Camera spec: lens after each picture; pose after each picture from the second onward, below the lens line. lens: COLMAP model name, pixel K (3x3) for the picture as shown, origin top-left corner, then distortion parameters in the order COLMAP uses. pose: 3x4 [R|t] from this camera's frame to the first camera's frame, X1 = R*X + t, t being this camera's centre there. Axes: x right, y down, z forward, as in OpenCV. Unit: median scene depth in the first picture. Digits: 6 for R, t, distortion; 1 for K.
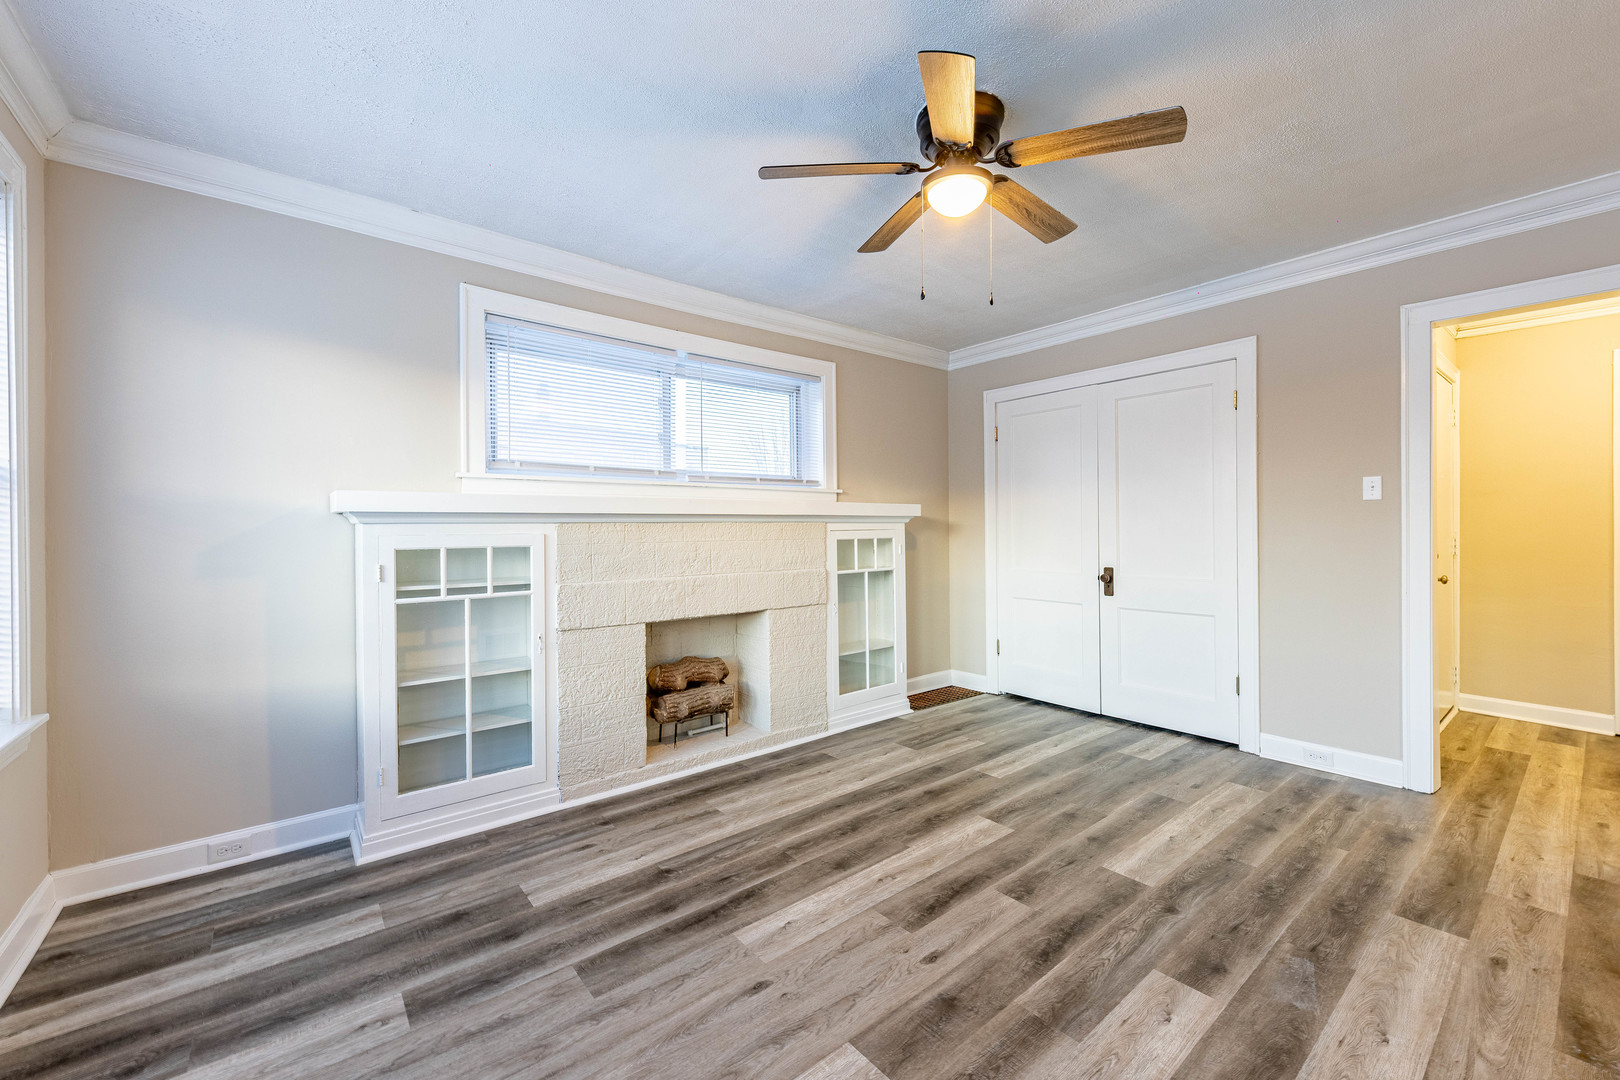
lens RADIAL K [[656.4, 0, 805.5], [0, 656.4, 532.7], [0, 0, 1]] dist [0.010935, -0.005110]
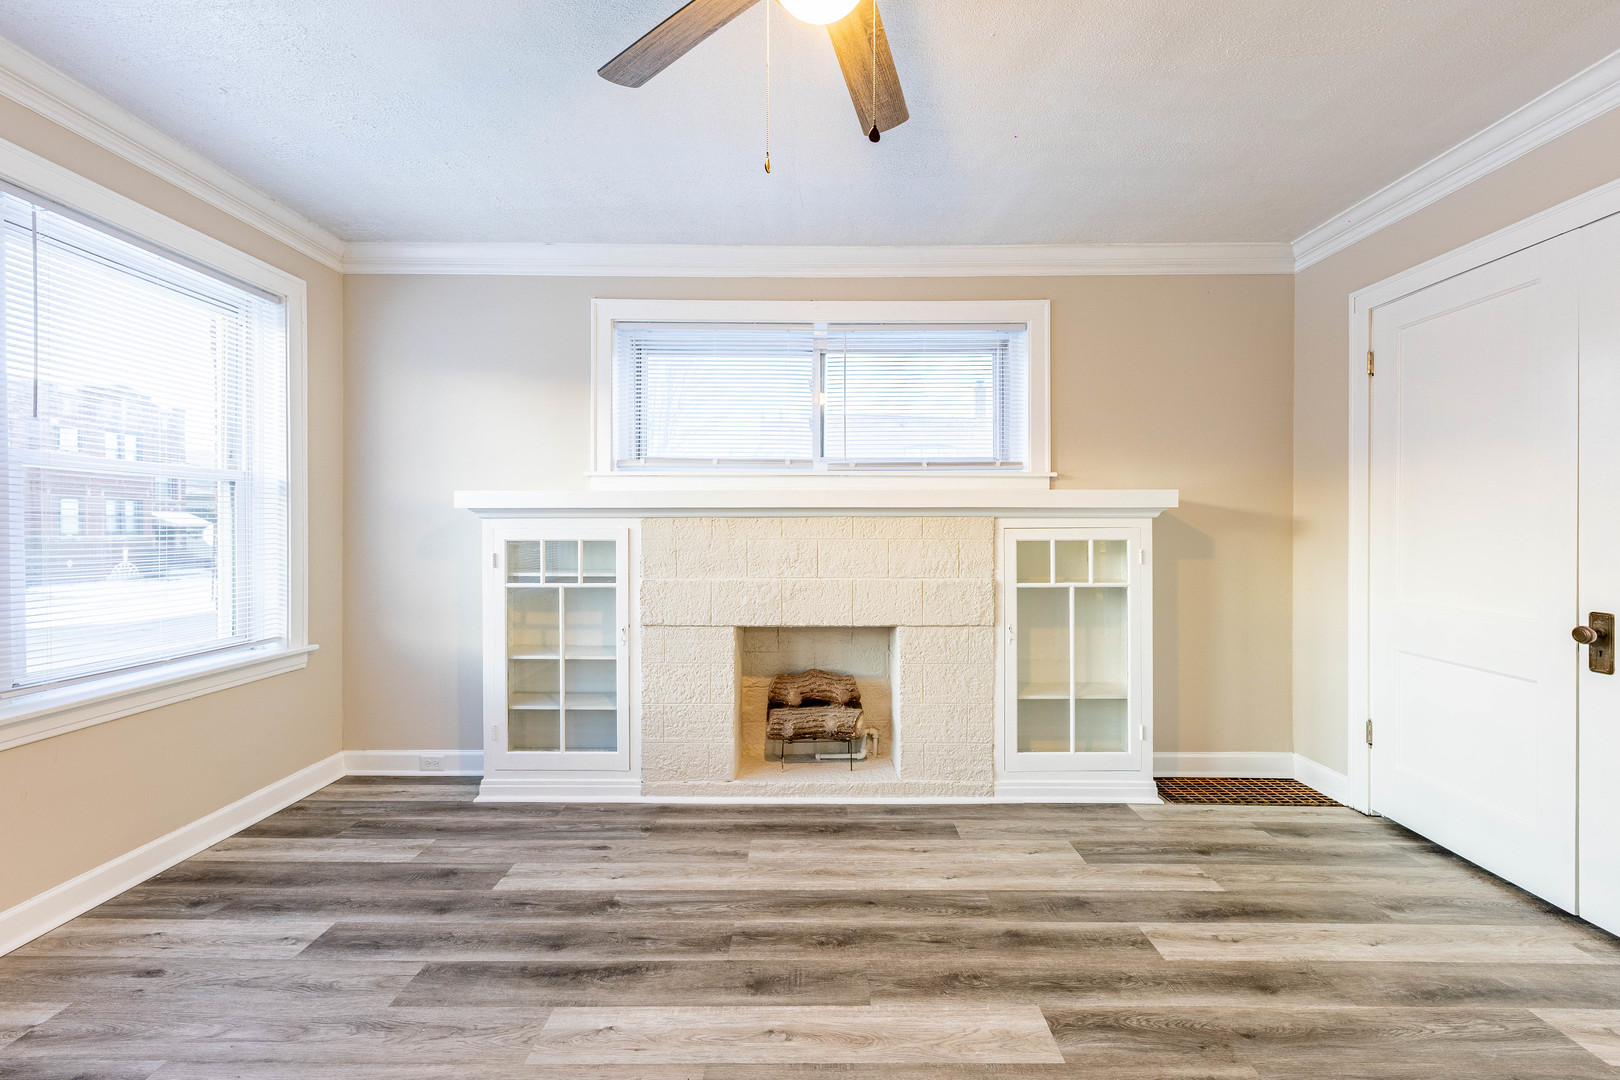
lens RADIAL K [[656.4, 0, 805.5], [0, 656.4, 532.7], [0, 0, 1]] dist [0.010935, -0.005110]
pose [[0.768949, 0.014987, -0.639135, 0.444233], [-0.010294, 0.999886, 0.011061, -0.005483], [0.639227, -0.001926, 0.769015, 0.375708]]
